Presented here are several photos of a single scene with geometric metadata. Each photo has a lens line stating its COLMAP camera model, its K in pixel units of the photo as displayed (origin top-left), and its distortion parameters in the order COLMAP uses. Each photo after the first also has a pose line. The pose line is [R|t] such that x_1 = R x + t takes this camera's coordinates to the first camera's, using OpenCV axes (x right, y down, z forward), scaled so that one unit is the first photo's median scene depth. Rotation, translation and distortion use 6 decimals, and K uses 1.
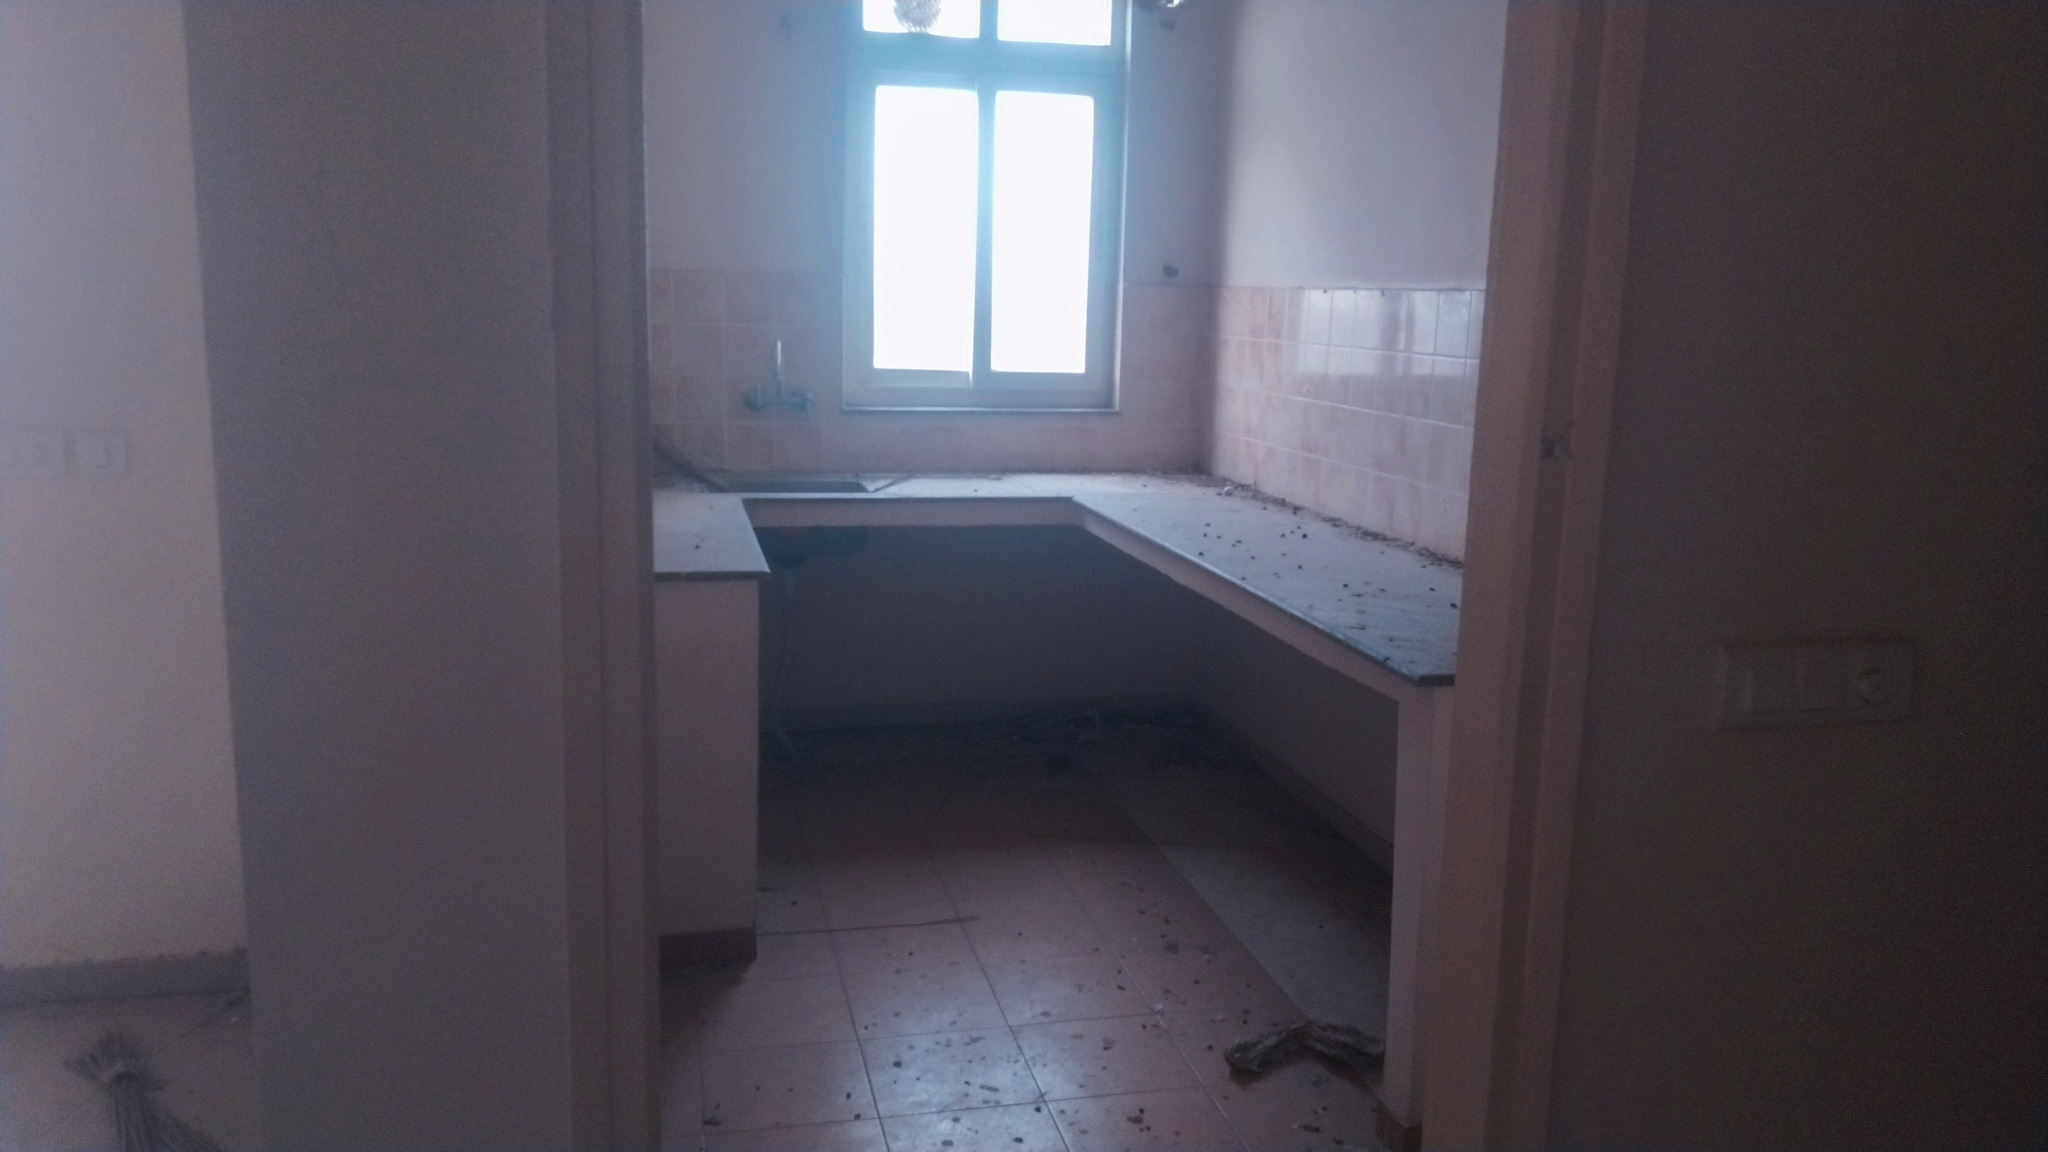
lens RADIAL K [[1617.9, 0, 1027.2], [0, 1617.9, 580.1], [0, 0, 1]] dist [0.137750, -0.339748]
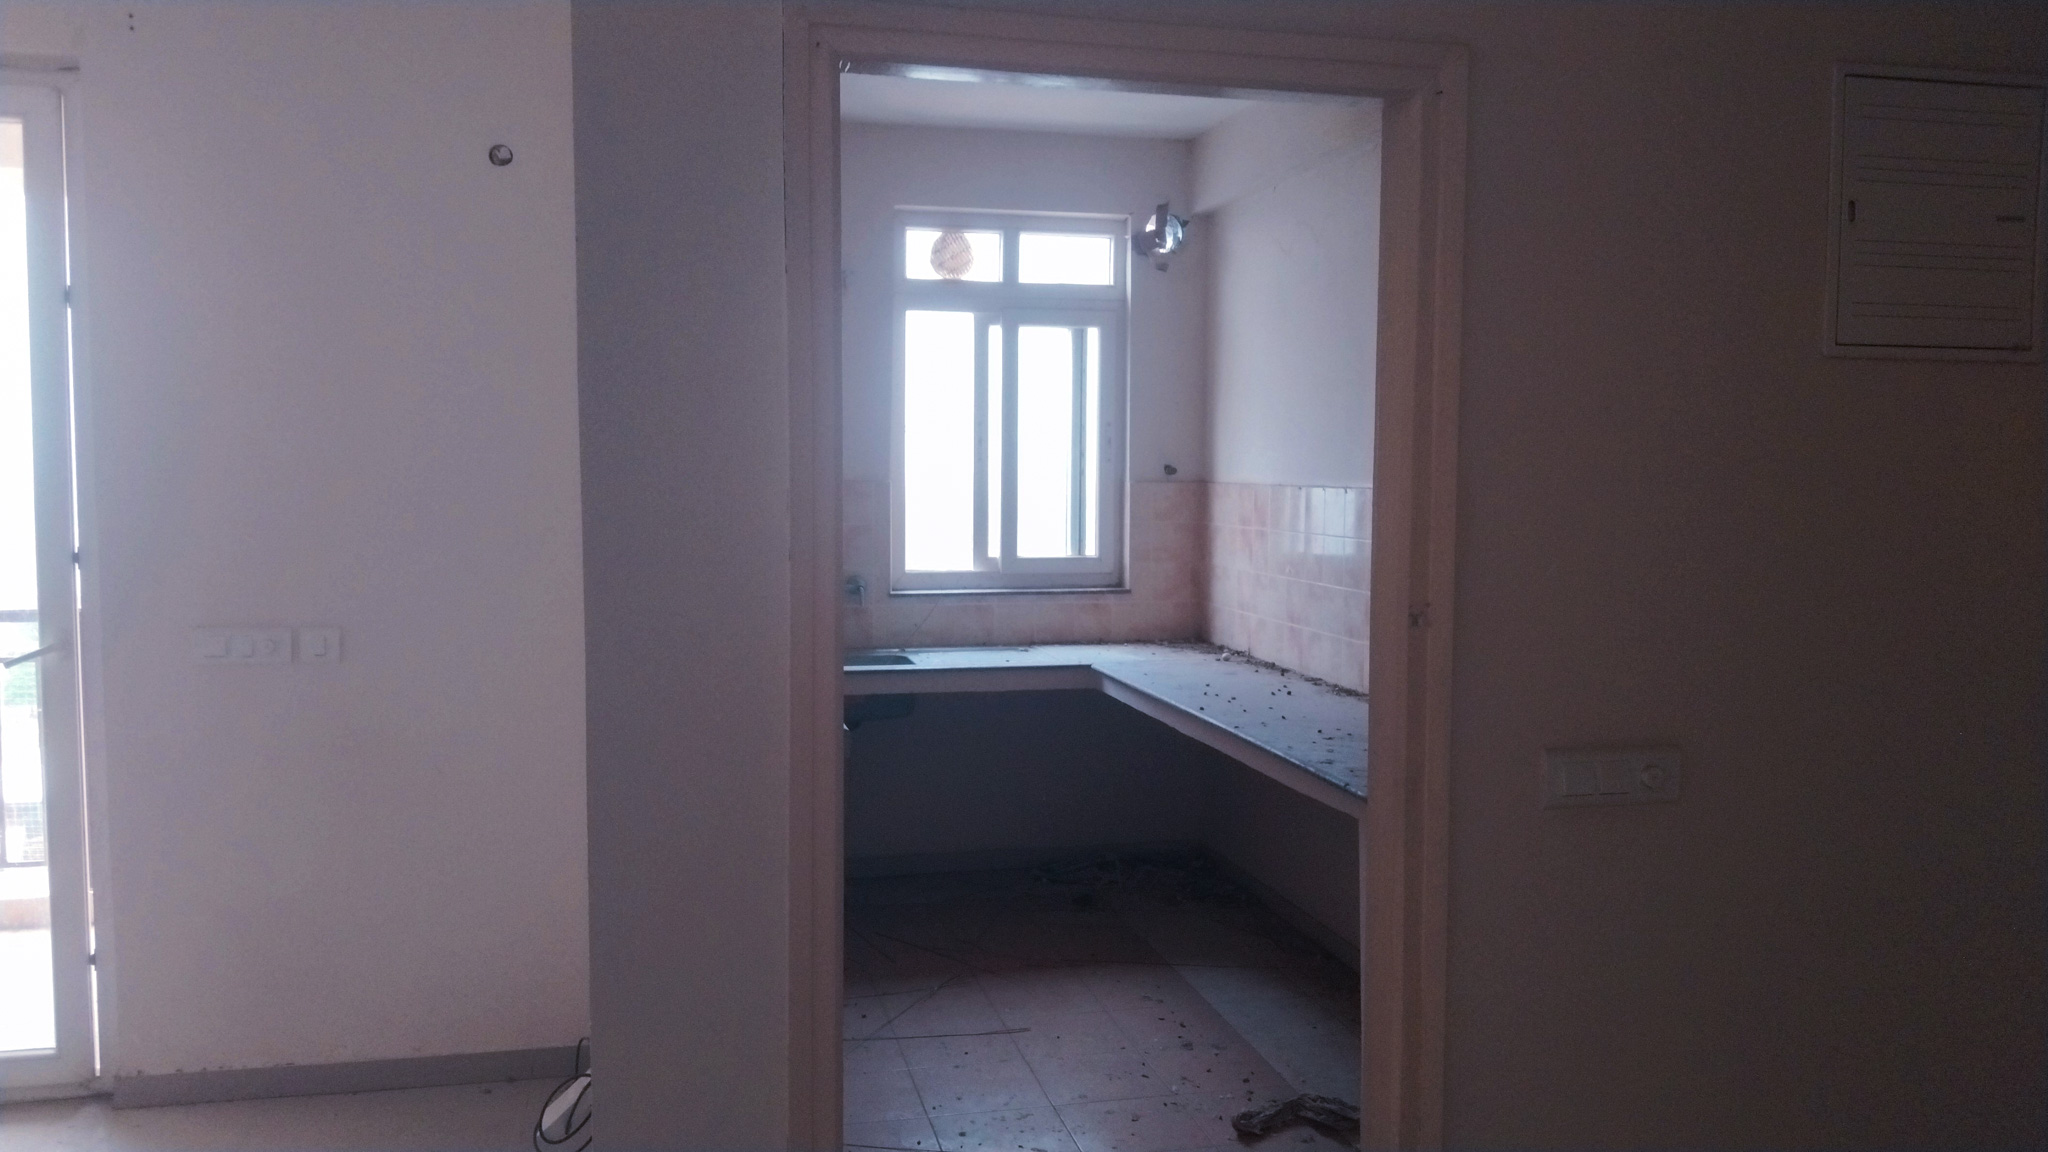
lens RADIAL K [[1617.9, 0, 1027.2], [0, 1617.9, 580.1], [0, 0, 1]] dist [0.137750, -0.339748]
pose [[0.999780, -0.020248, -0.005430, -0.011455], [0.019552, 0.994070, -0.106968, 0.012886], [0.007564, 0.106838, 0.994248, -0.175684]]
